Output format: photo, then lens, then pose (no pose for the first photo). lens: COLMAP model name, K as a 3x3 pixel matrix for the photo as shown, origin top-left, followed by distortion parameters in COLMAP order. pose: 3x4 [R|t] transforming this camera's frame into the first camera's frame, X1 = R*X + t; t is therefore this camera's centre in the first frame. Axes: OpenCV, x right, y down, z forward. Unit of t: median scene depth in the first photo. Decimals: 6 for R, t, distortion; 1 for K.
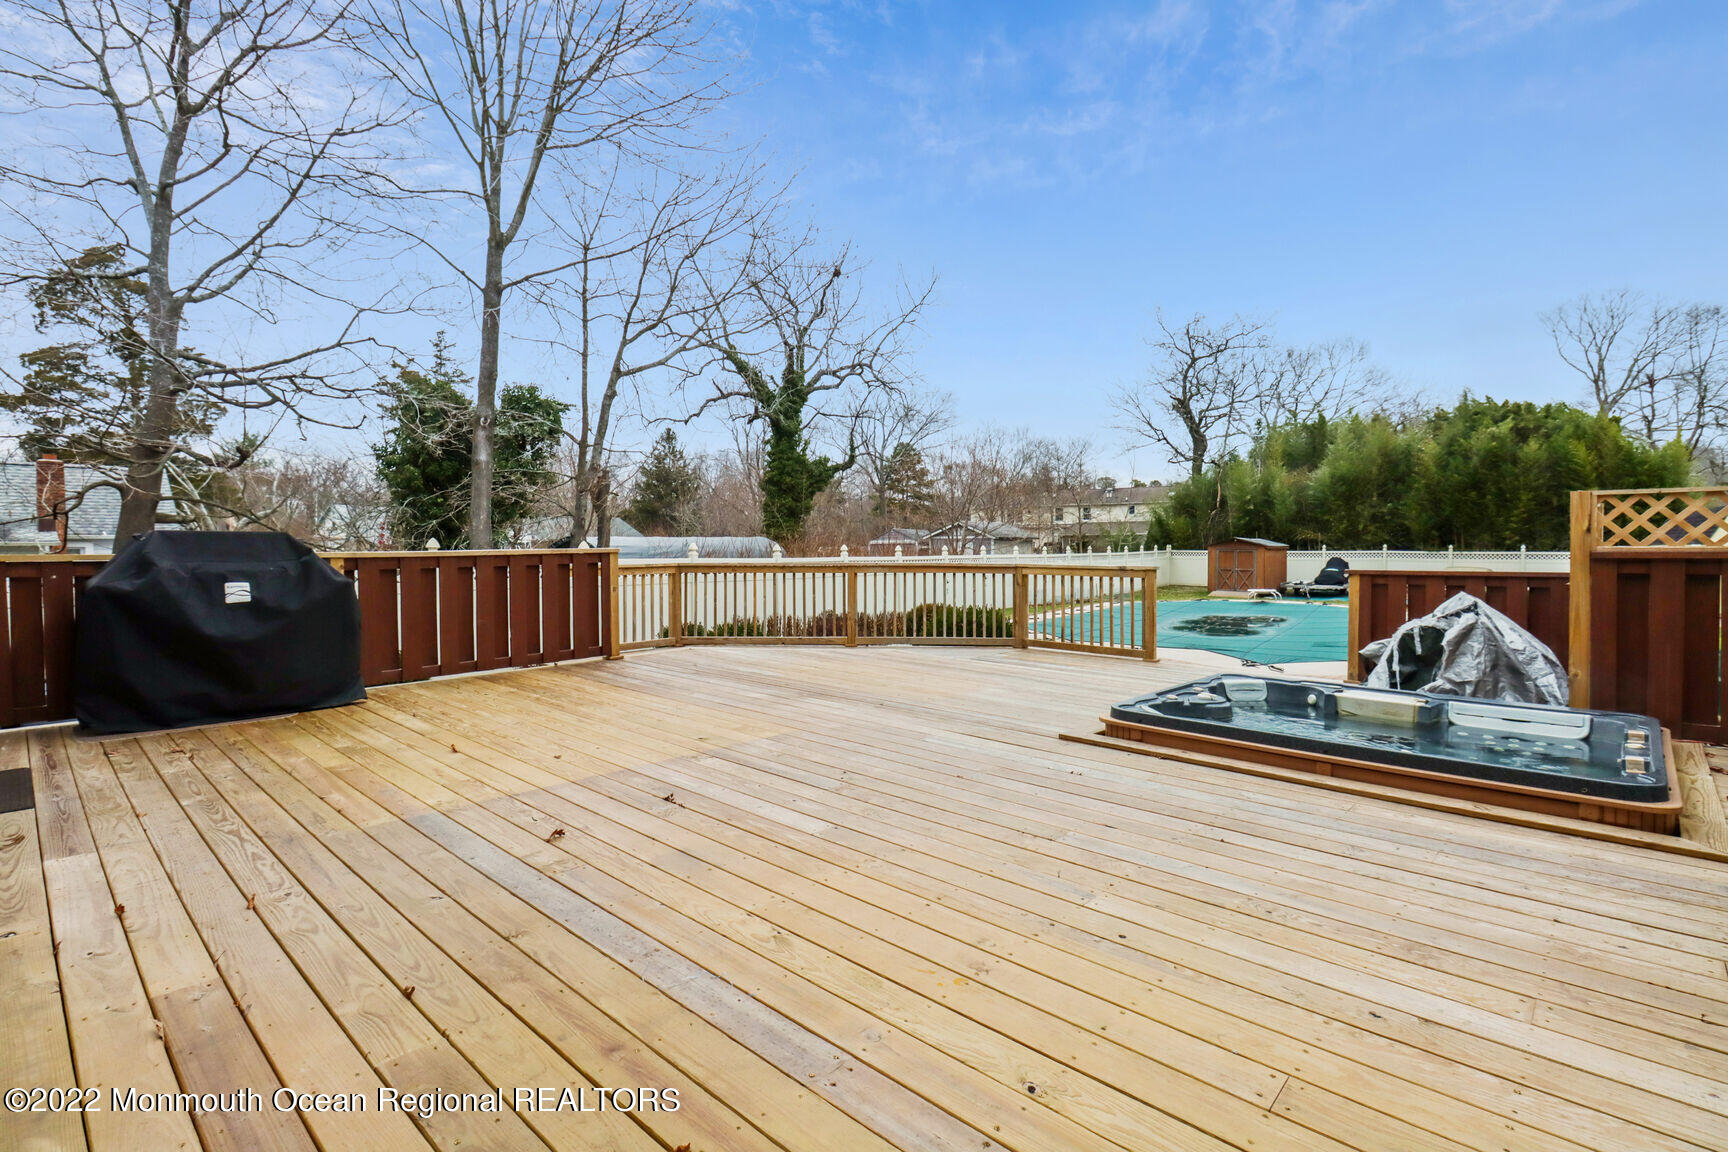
lens RADIAL K [[816.9, 0, 875.0], [0, 816.9, 557.8], [0, 0, 1]] dist [0.018550, -0.003187]
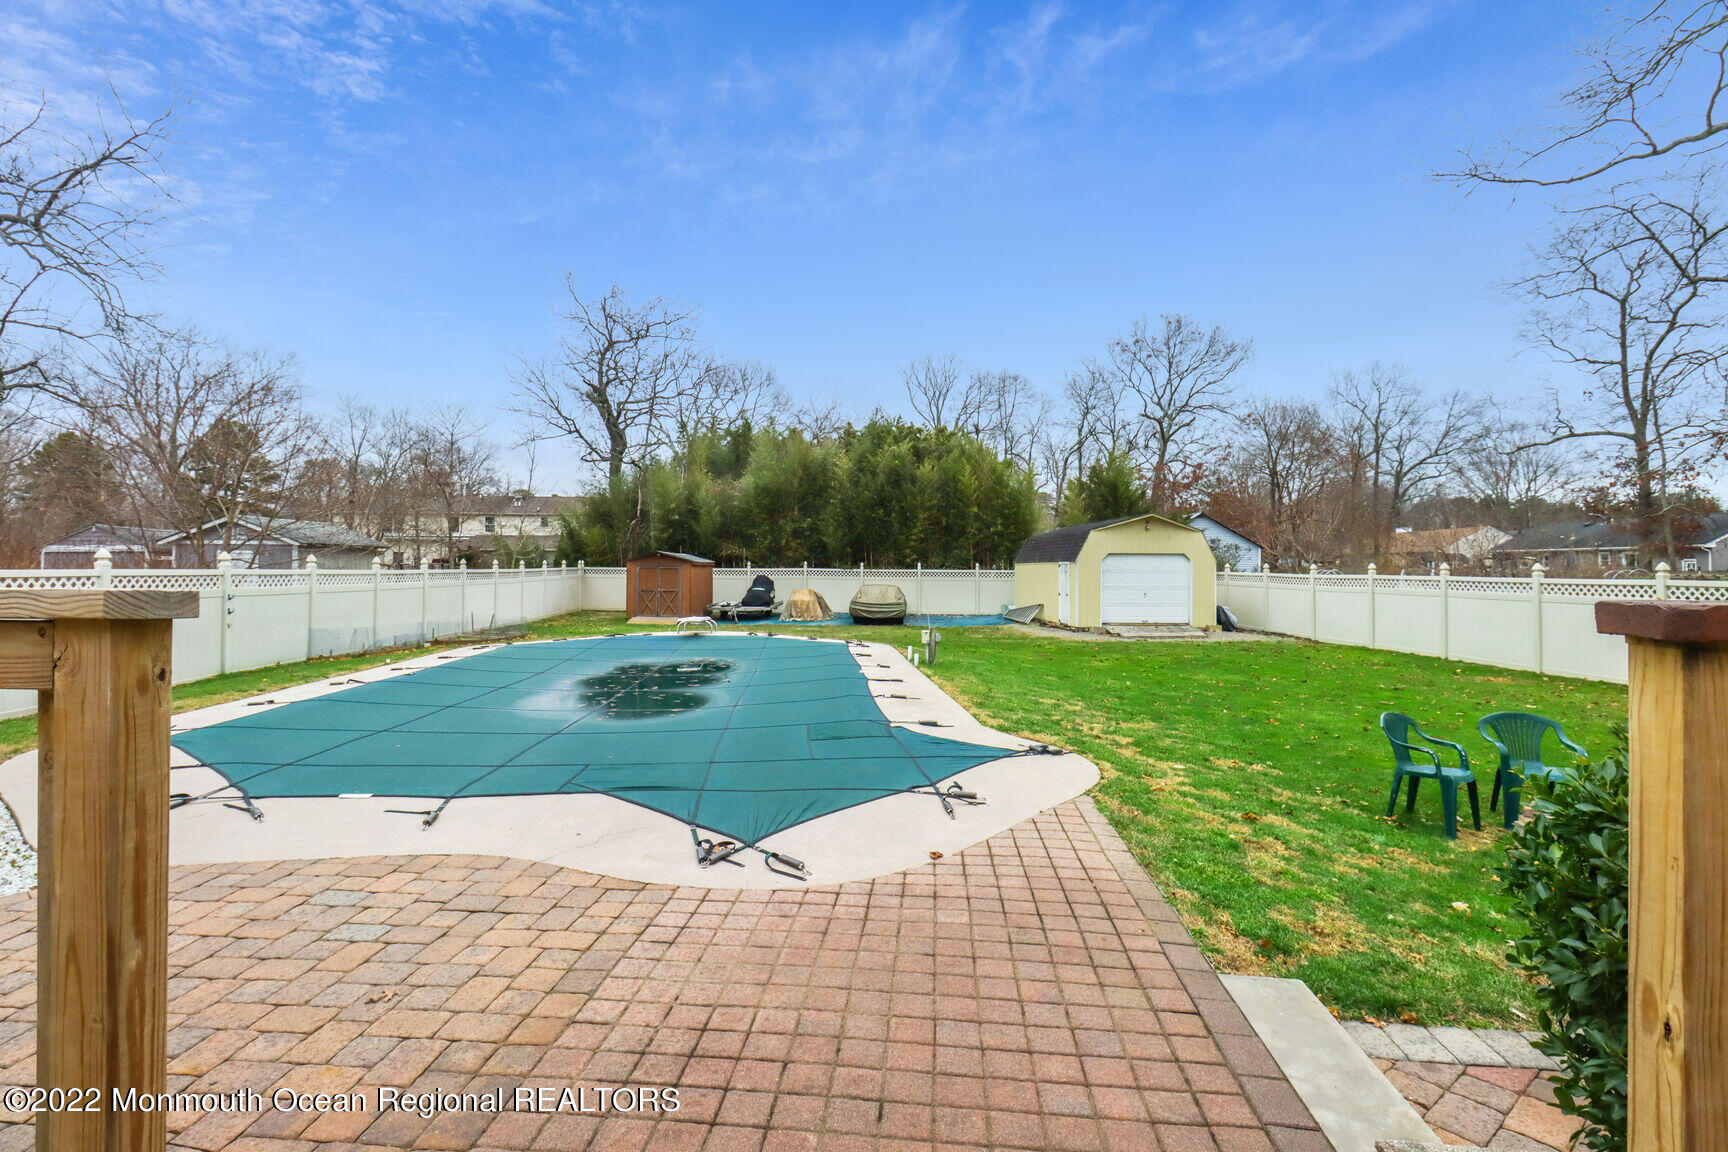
lens RADIAL K [[816.9, 0, 832.7], [0, 816.9, 575.2], [0, 0, 1]] dist [0.018550, -0.003187]
pose [[0.809080, 0.000212, 0.587698, 0.091071], [0.000039, 1.000000, -0.000415, -0.000350], [-0.587698, 0.000358, 0.809080, 0.215145]]
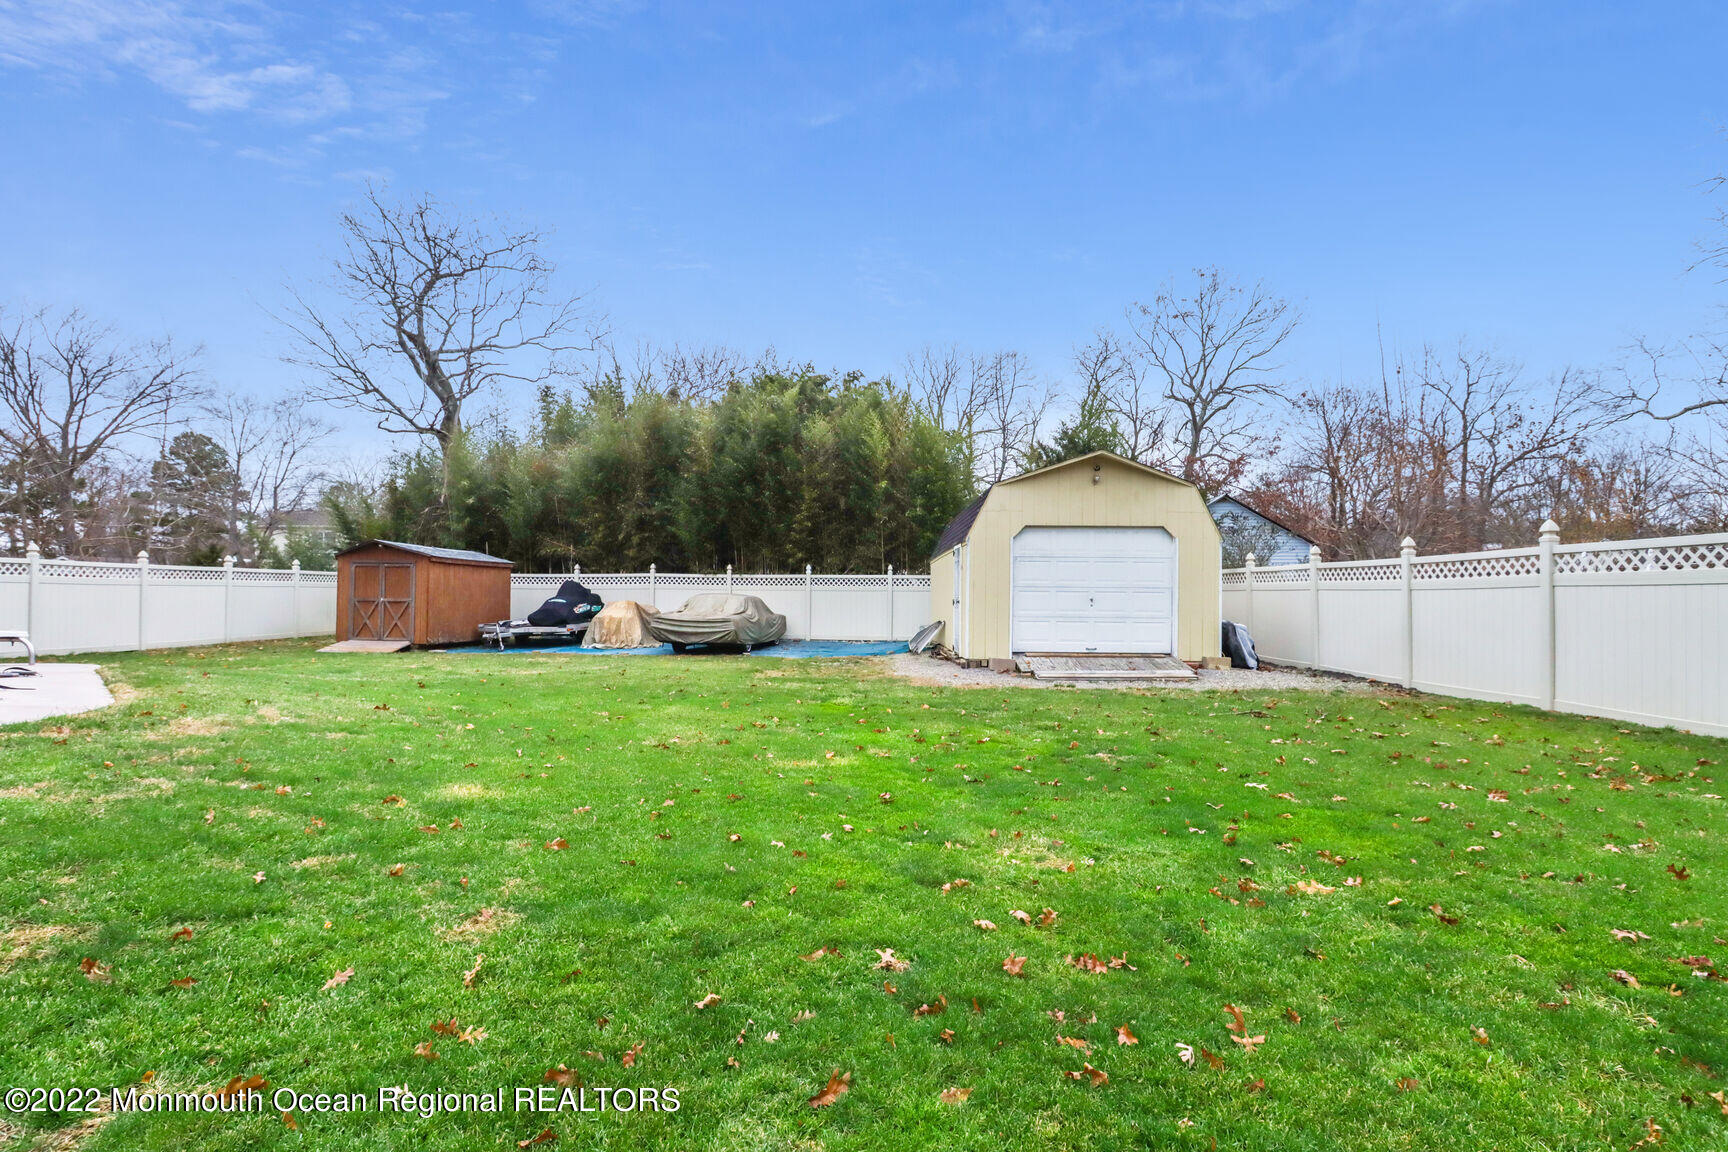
lens RADIAL K [[816.9, 0, 869.0], [0, 816.9, 589.2], [0, 0, 1]] dist [0.018550, -0.003187]
pose [[0.824104, 0.014586, 0.566251, 0.382213], [-0.003249, 0.999774, -0.021024, 0.016901], [-0.566430, 0.015486, 0.823965, 0.351626]]
